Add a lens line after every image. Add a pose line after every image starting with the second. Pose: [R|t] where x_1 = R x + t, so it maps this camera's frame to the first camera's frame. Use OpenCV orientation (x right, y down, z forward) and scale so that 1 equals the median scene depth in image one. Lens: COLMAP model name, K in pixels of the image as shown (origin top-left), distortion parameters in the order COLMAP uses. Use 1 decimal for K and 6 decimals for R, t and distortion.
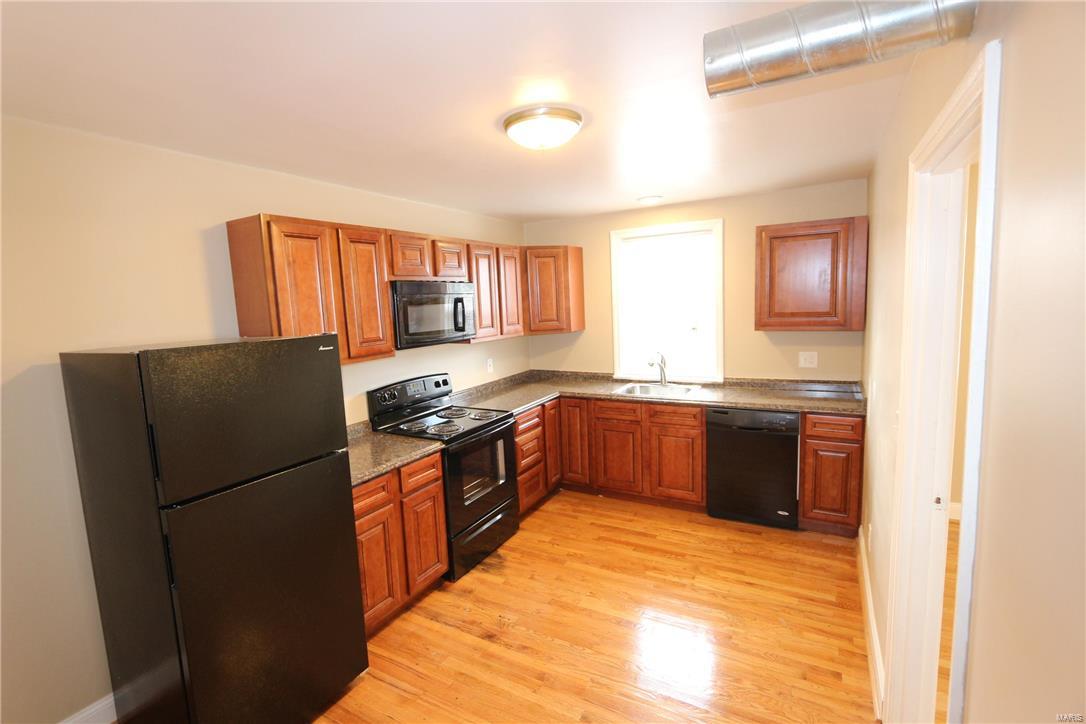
lens RADIAL K [[503.4, 0, 527.9], [0, 503.4, 360.4], [0, 0, 1]] dist [-0.013357, 0.000024]
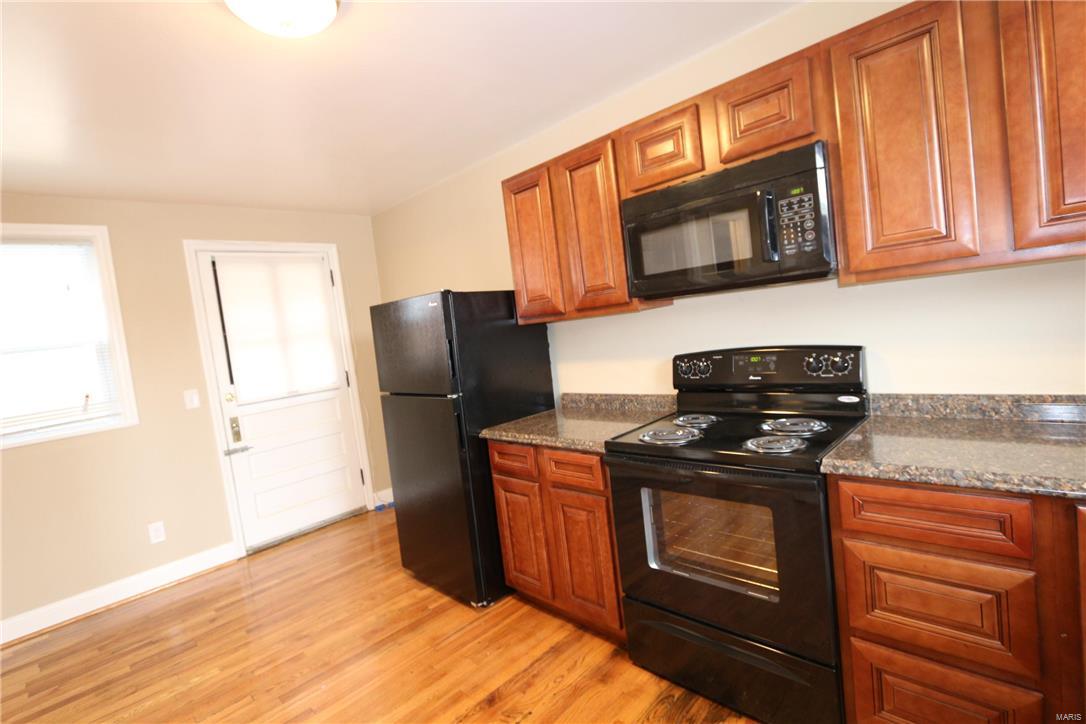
lens RADIAL K [[503.4, 0, 527.9], [0, 503.4, 360.4], [0, 0, 1]] dist [-0.013357, 0.000024]
pose [[-0.250432, 0.138379, -0.958194, 0.483404], [0.008024, 0.989995, 0.140874, -0.040791], [0.968101, 0.027591, -0.249037, 1.083852]]
